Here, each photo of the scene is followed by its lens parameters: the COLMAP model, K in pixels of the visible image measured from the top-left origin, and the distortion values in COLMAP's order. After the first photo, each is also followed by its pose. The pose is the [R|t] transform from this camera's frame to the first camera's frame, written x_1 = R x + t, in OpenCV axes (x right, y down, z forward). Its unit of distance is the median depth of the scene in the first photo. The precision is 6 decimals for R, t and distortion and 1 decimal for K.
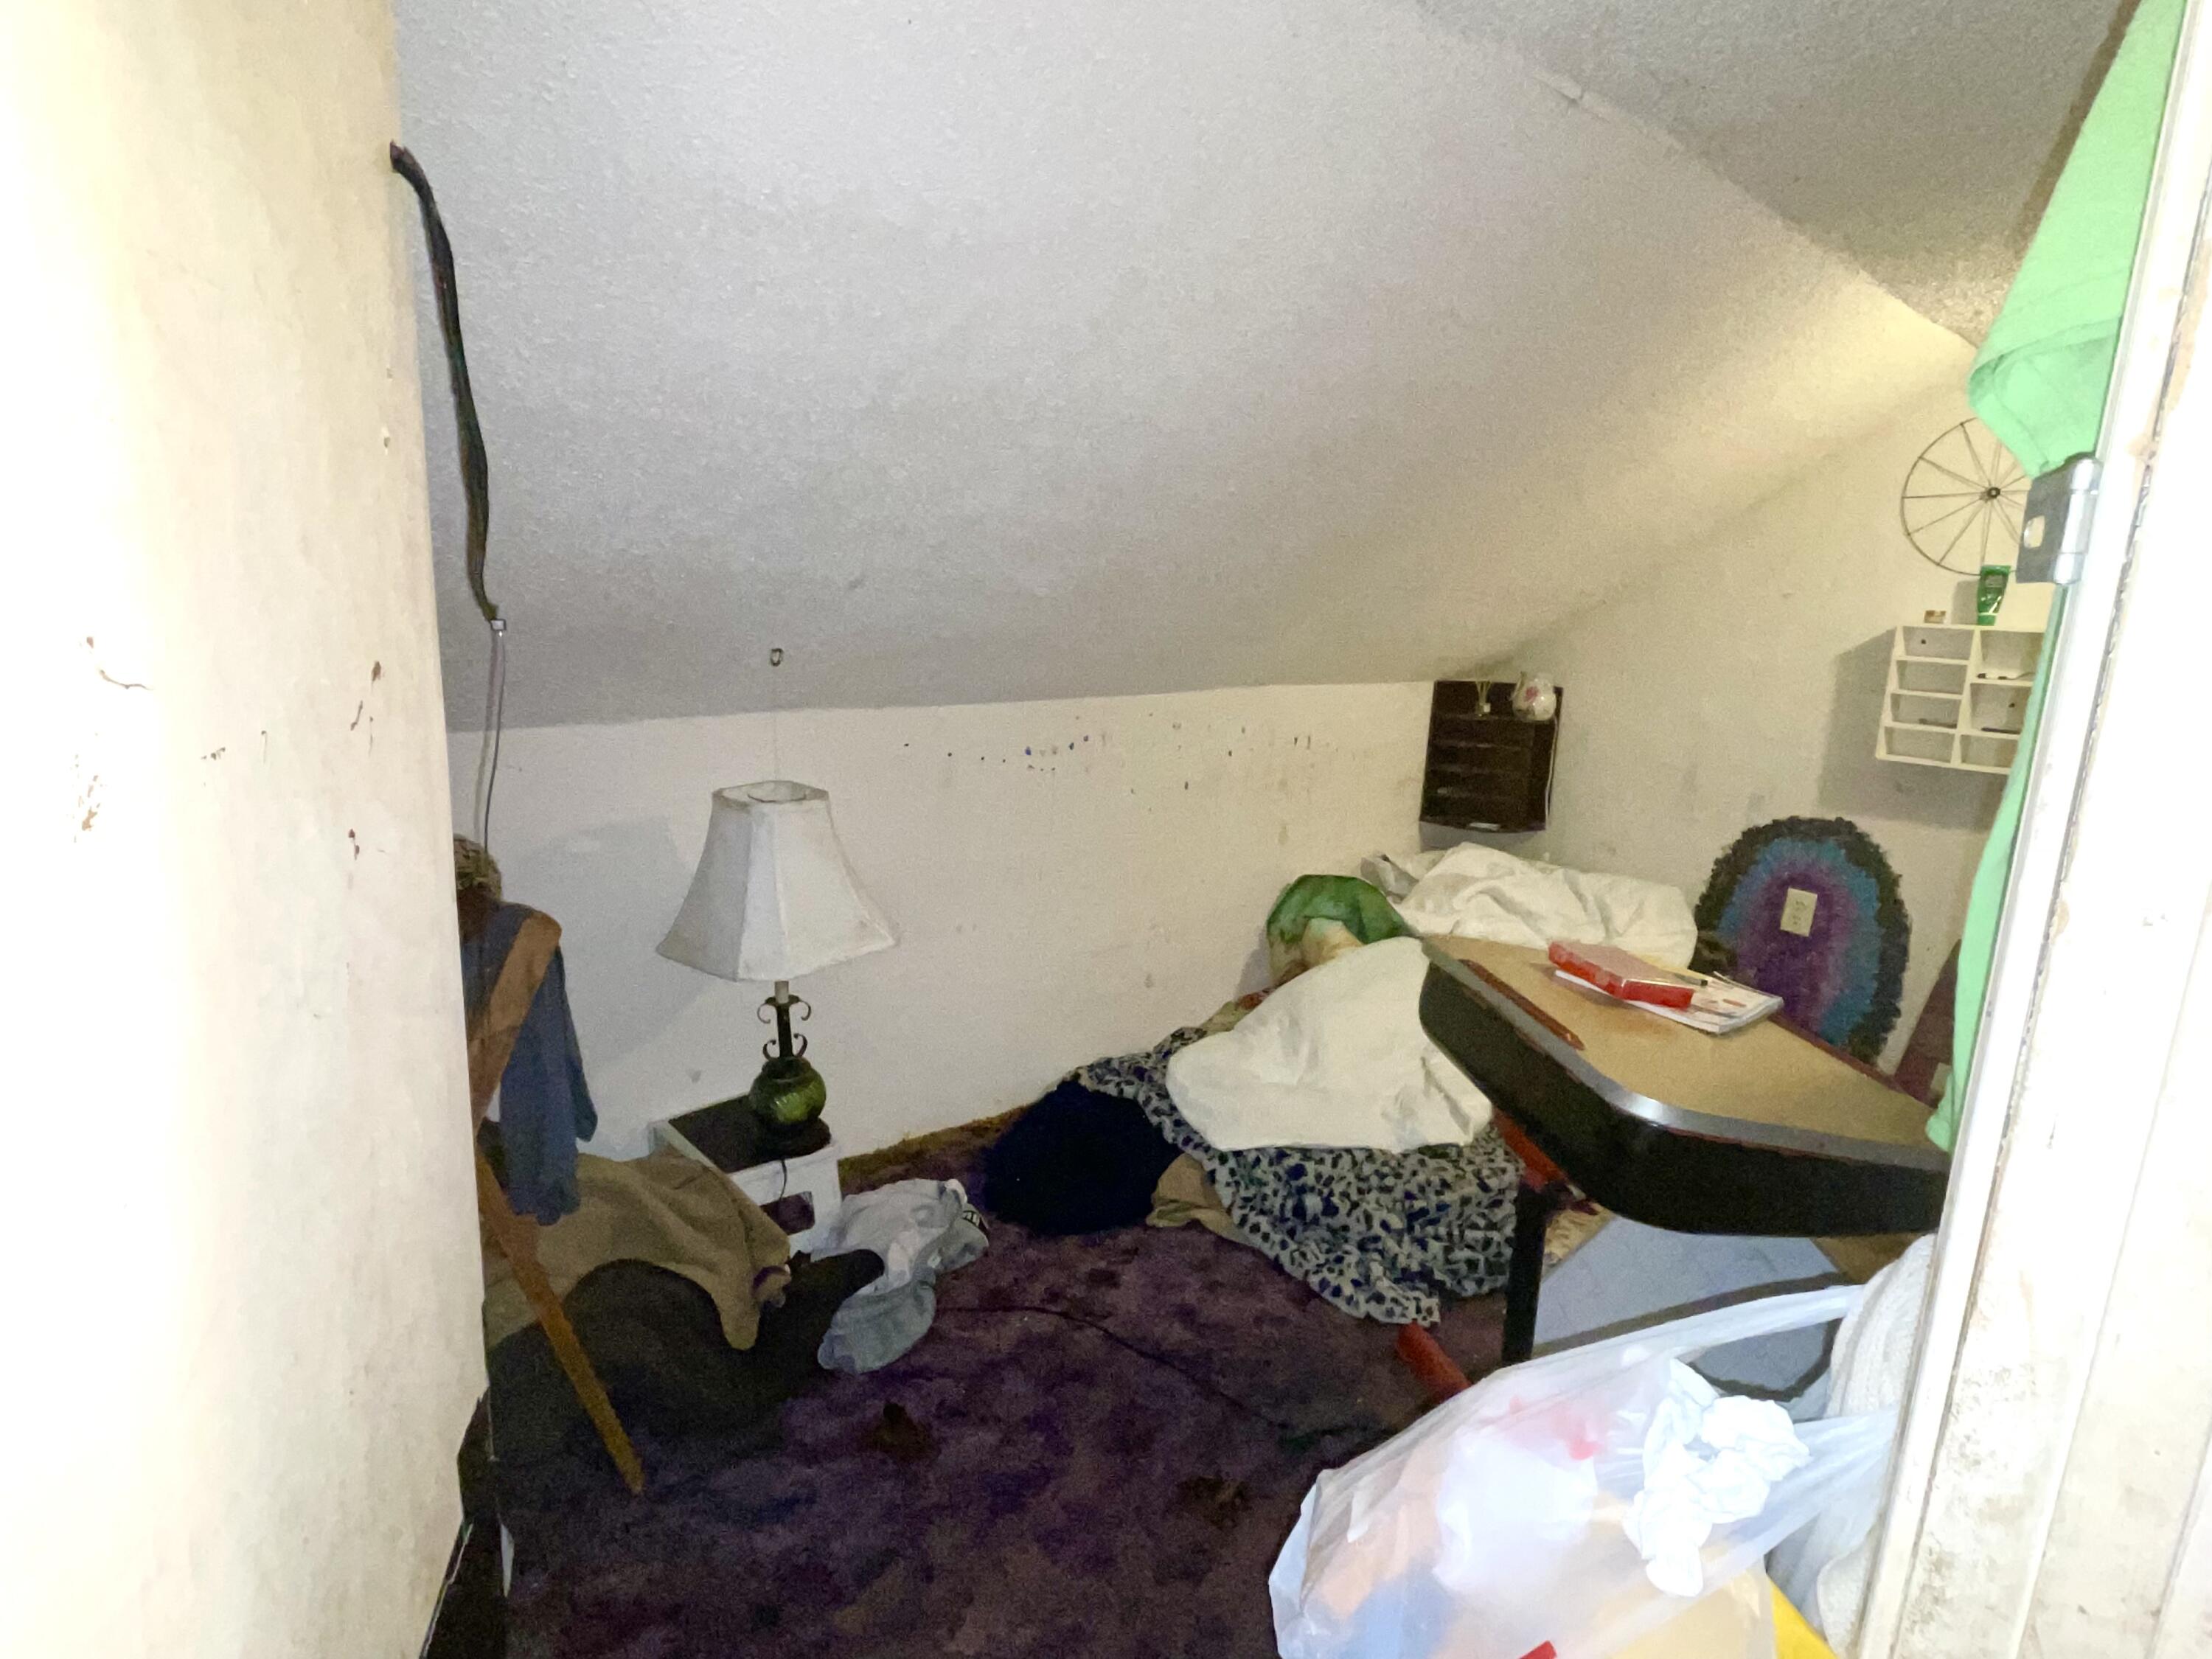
lens RADIAL K [[1174.8, 0, 1100.6], [0, 1174.8, 829.4], [0, 0, 1]] dist [-0.004946, -0.000570]
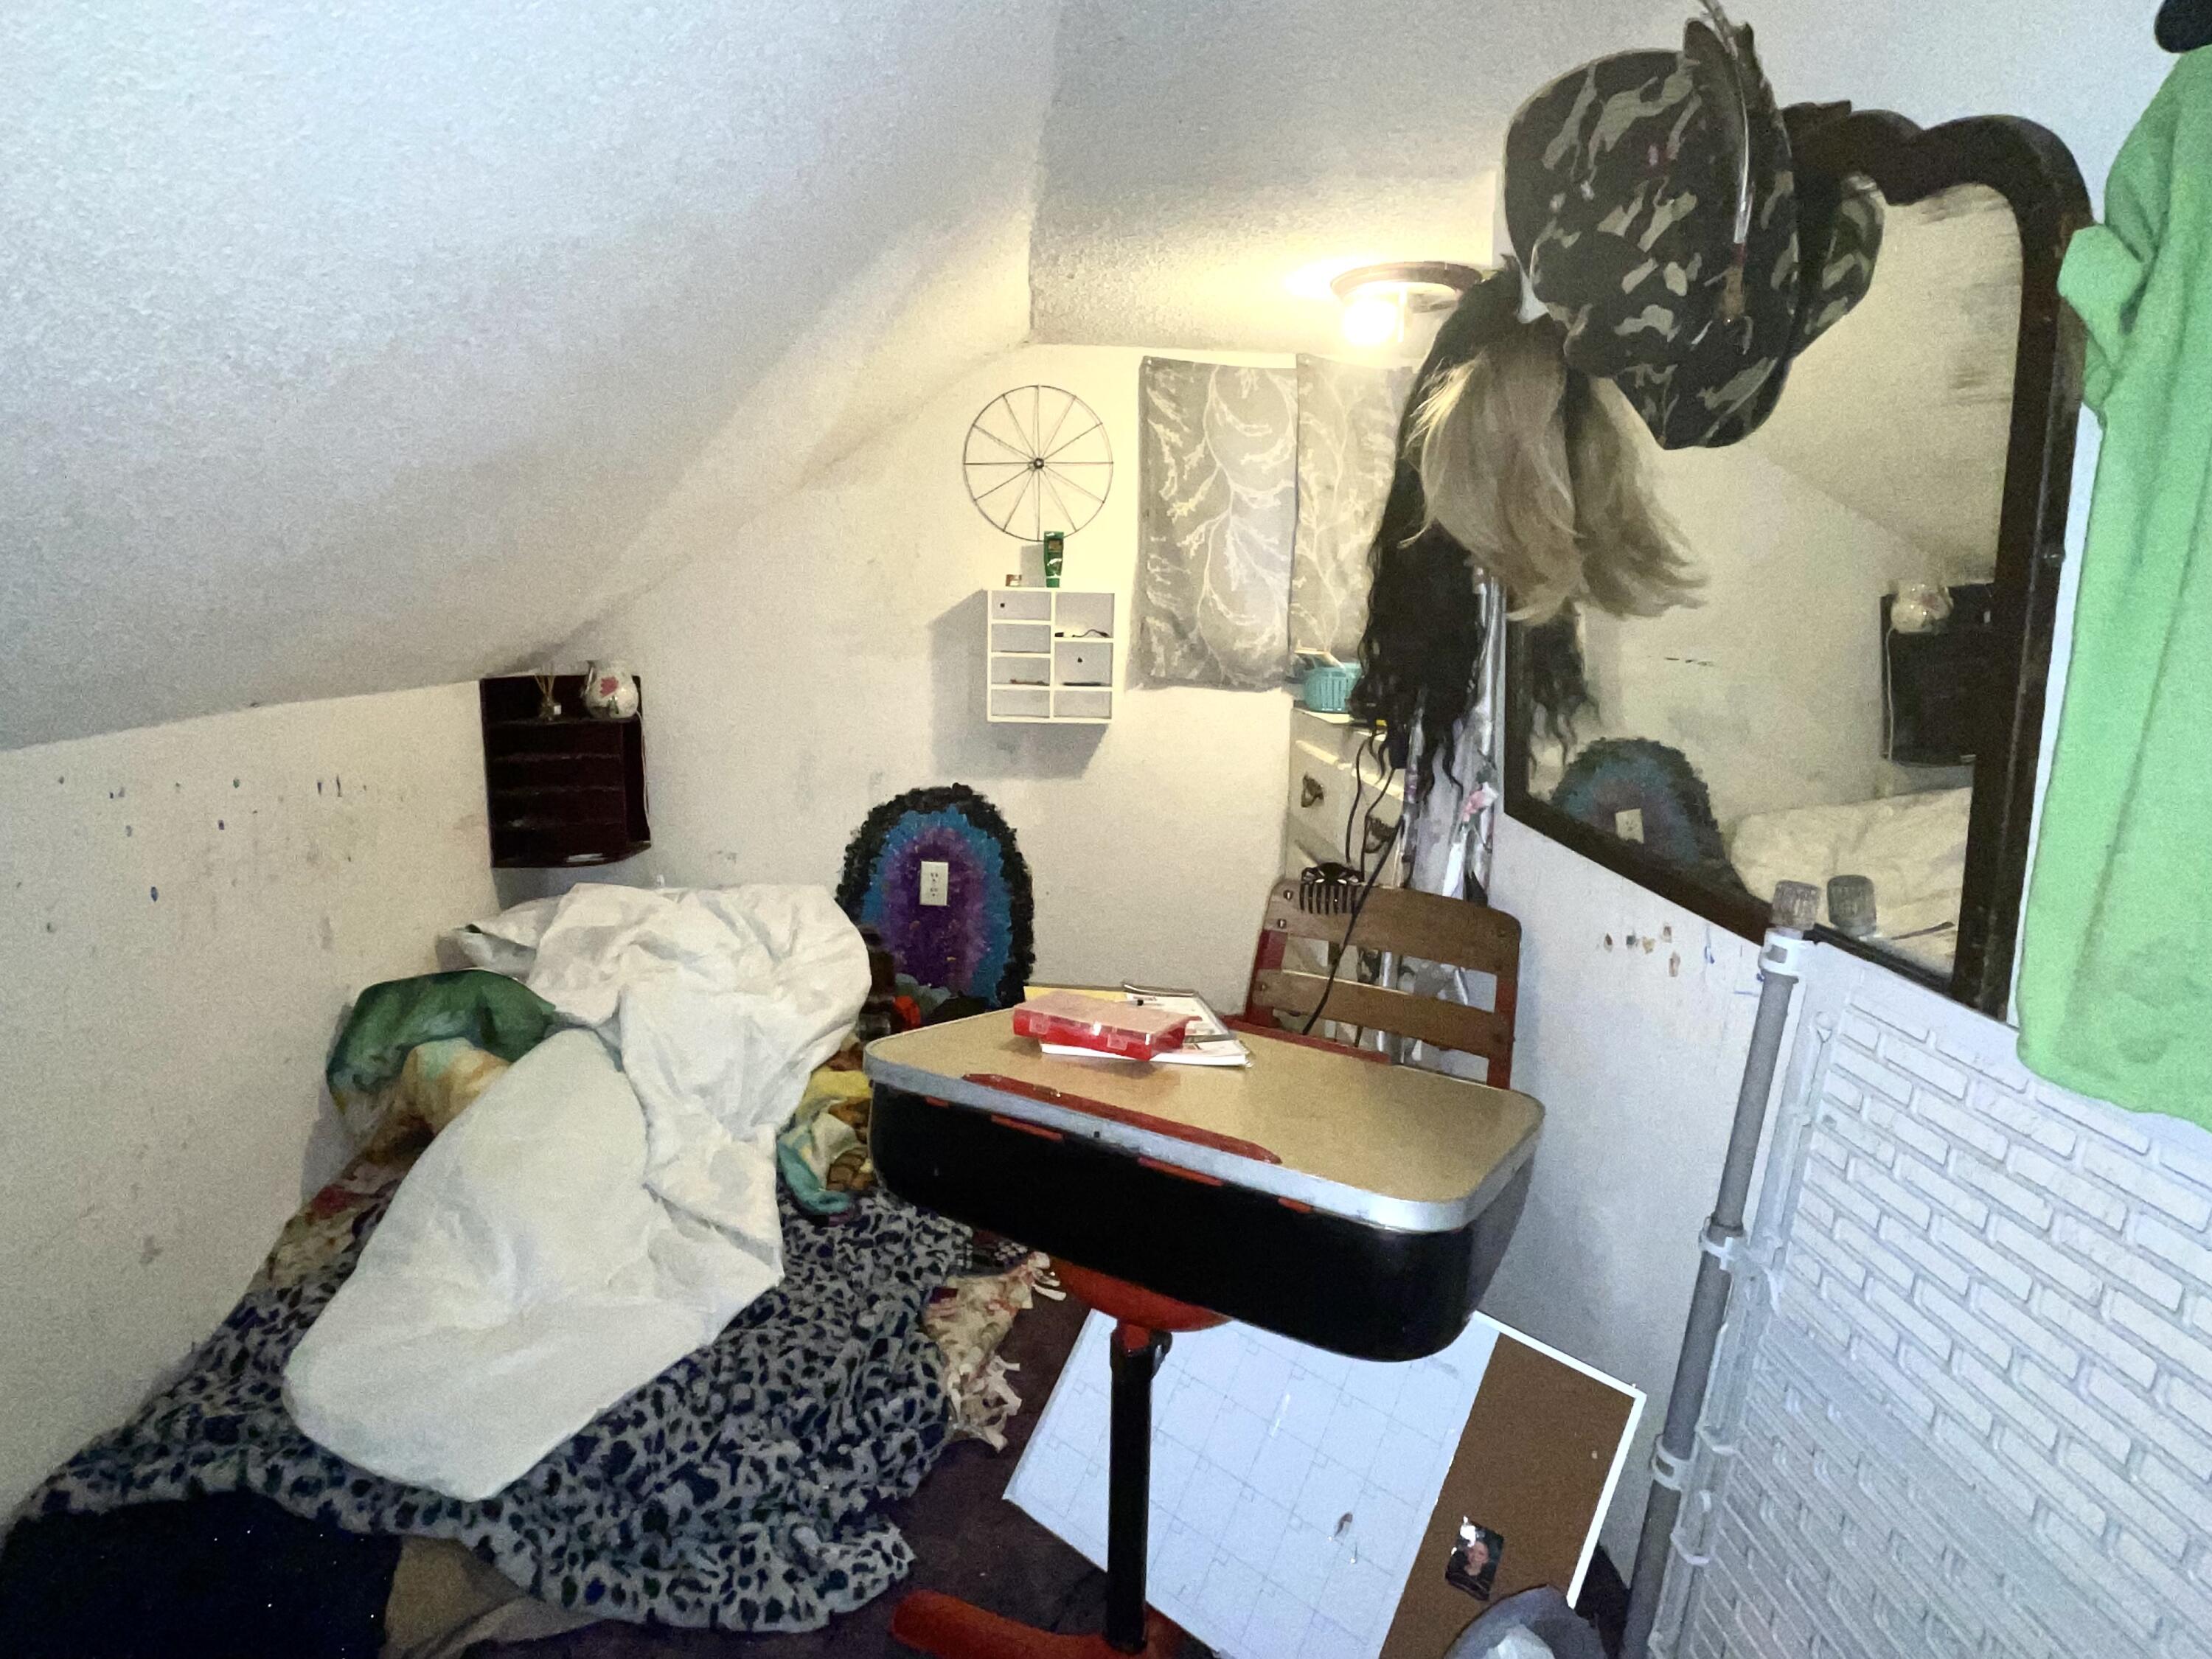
lens RADIAL K [[1174.8, 0, 1112.5], [0, 1174.8, 831.2], [0, 0, 1]] dist [-0.004946, -0.000570]
pose [[0.605020, -0.175007, 0.776739, -0.098469], [0.164154, 0.982004, 0.093392, -0.053764], [-0.779105, 0.071001, 0.622860, 0.350960]]
